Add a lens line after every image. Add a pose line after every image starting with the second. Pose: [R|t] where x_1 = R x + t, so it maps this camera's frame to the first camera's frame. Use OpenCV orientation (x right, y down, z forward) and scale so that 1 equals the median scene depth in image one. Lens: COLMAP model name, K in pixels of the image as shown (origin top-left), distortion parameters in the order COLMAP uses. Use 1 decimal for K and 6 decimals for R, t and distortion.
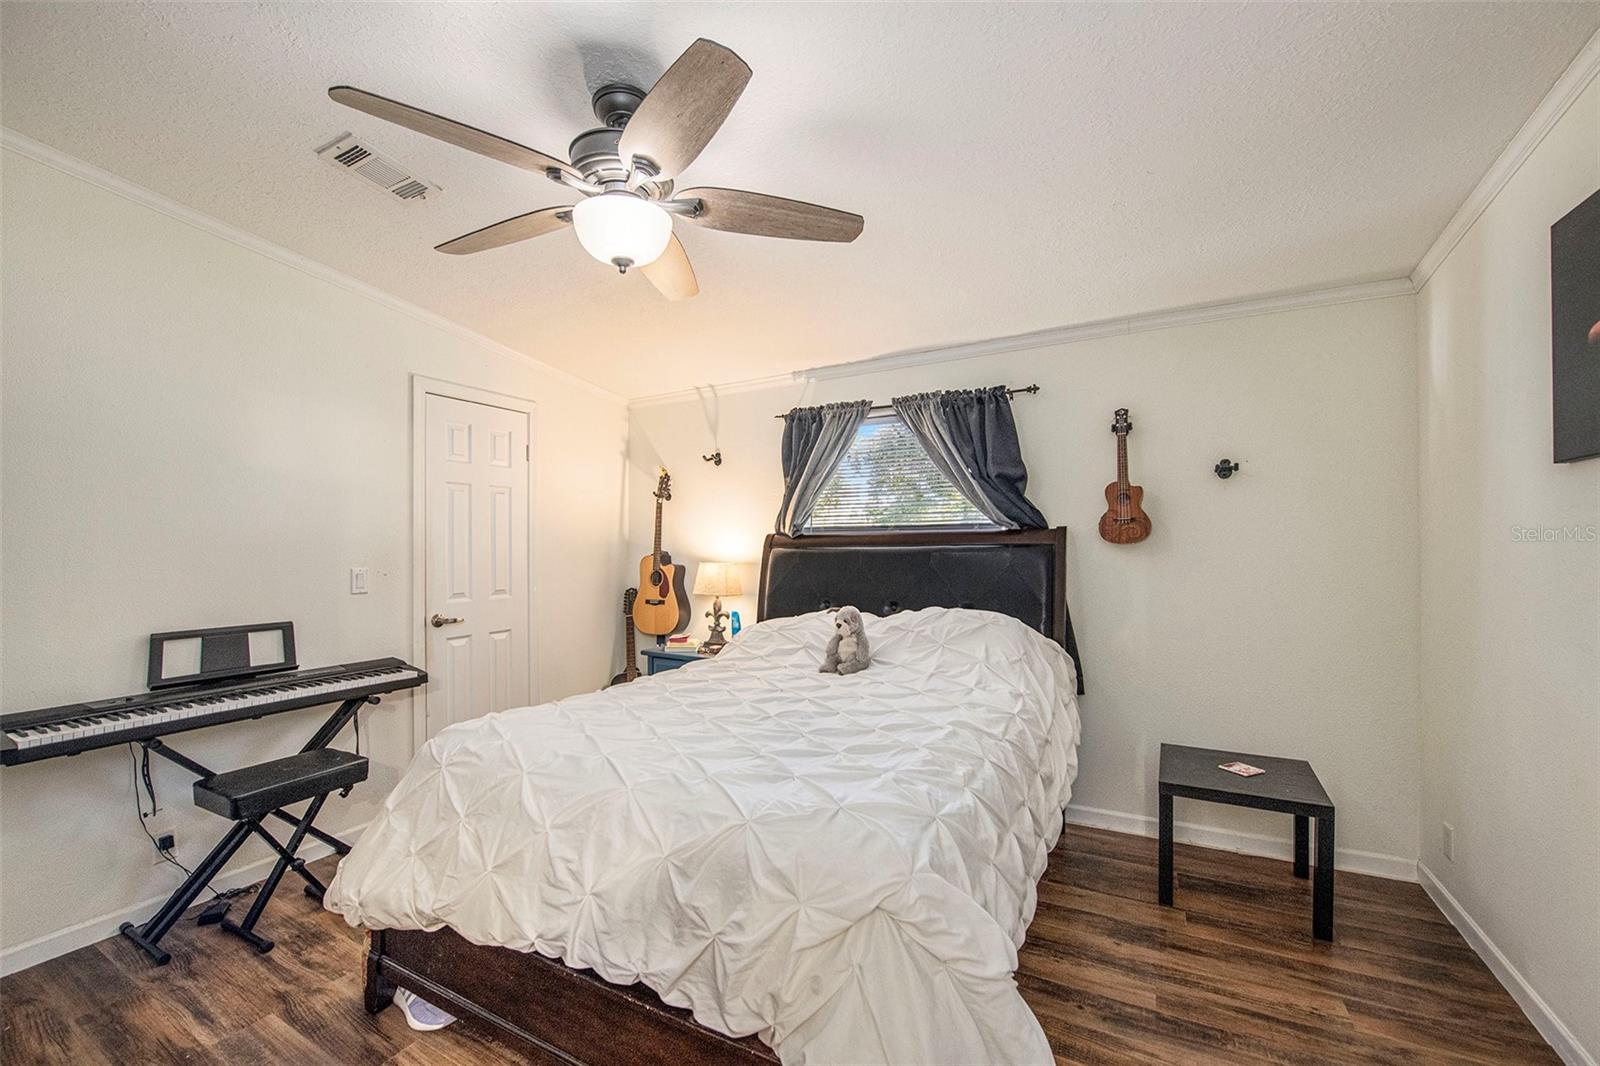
lens RADIAL K [[645.4, 0, 800.6], [0, 645.4, 529.2], [0, 0, 1]] dist [-0.013889, -0.000446]
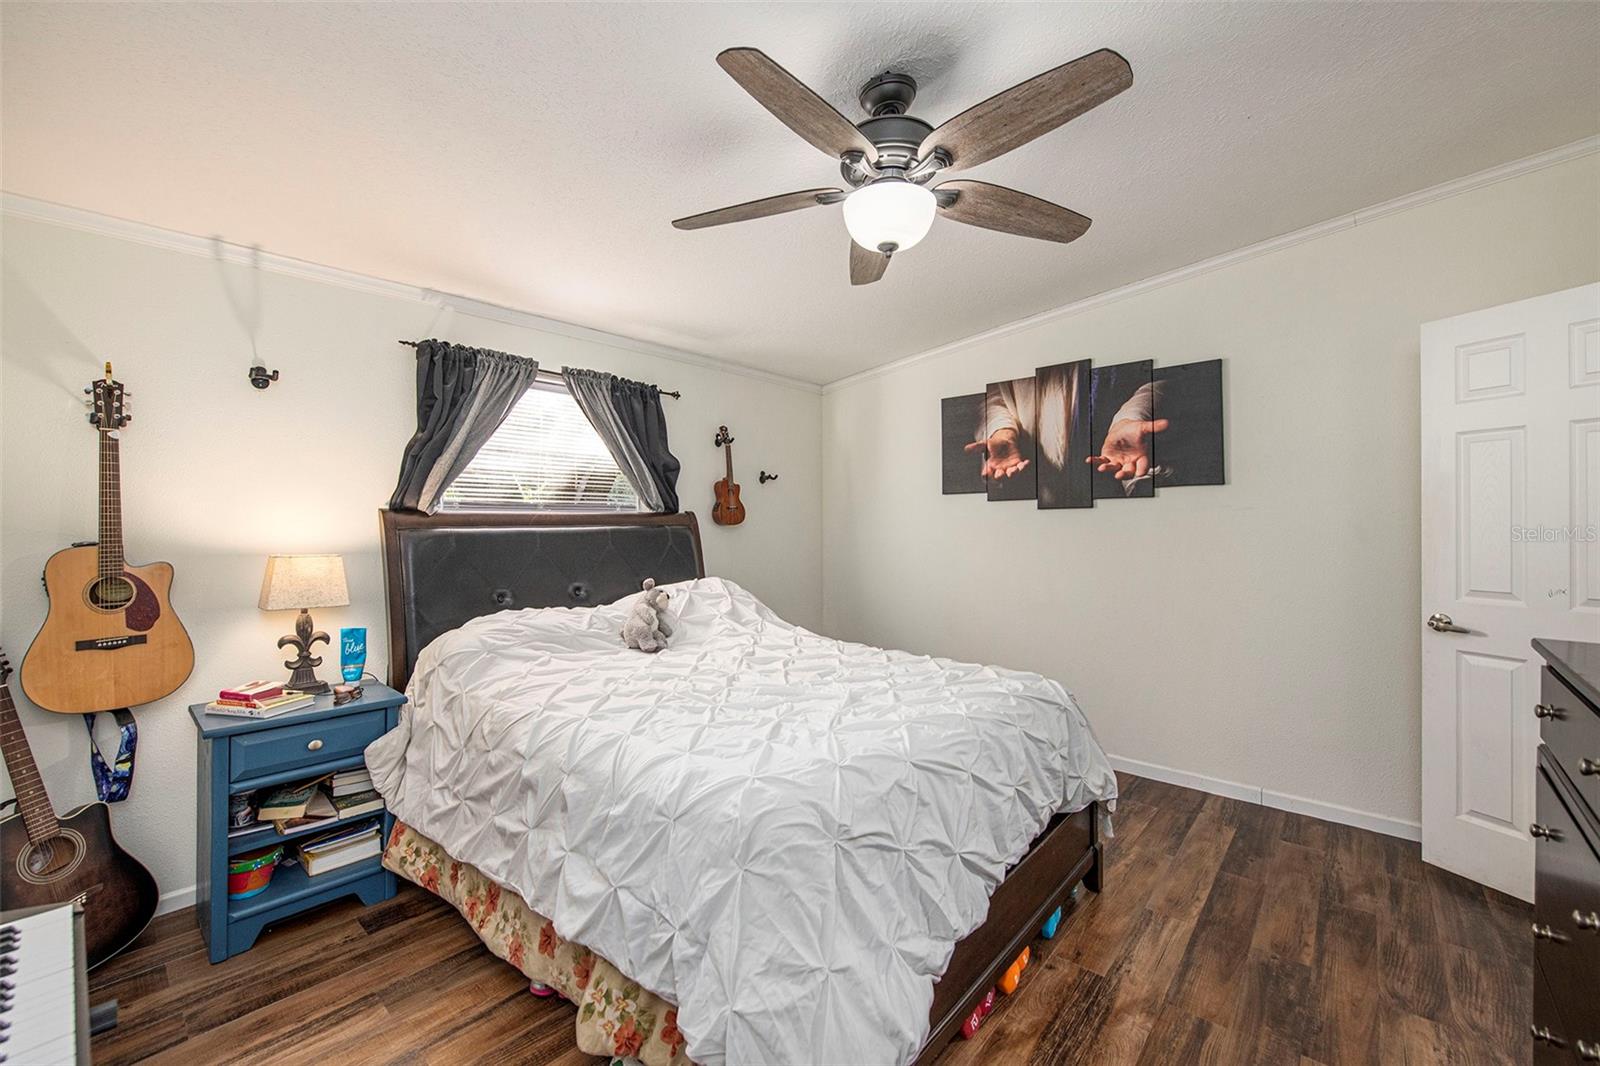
lens RADIAL K [[645.4, 0, 800.6], [0, 645.4, 529.2], [0, 0, 1]] dist [-0.013889, -0.000446]
pose [[0.220292, 0.002817, 0.975430, -0.654269], [-0.014344, 0.999897, 0.000352, 0.023385], [-0.975328, -0.014069, 0.220310, 0.445150]]
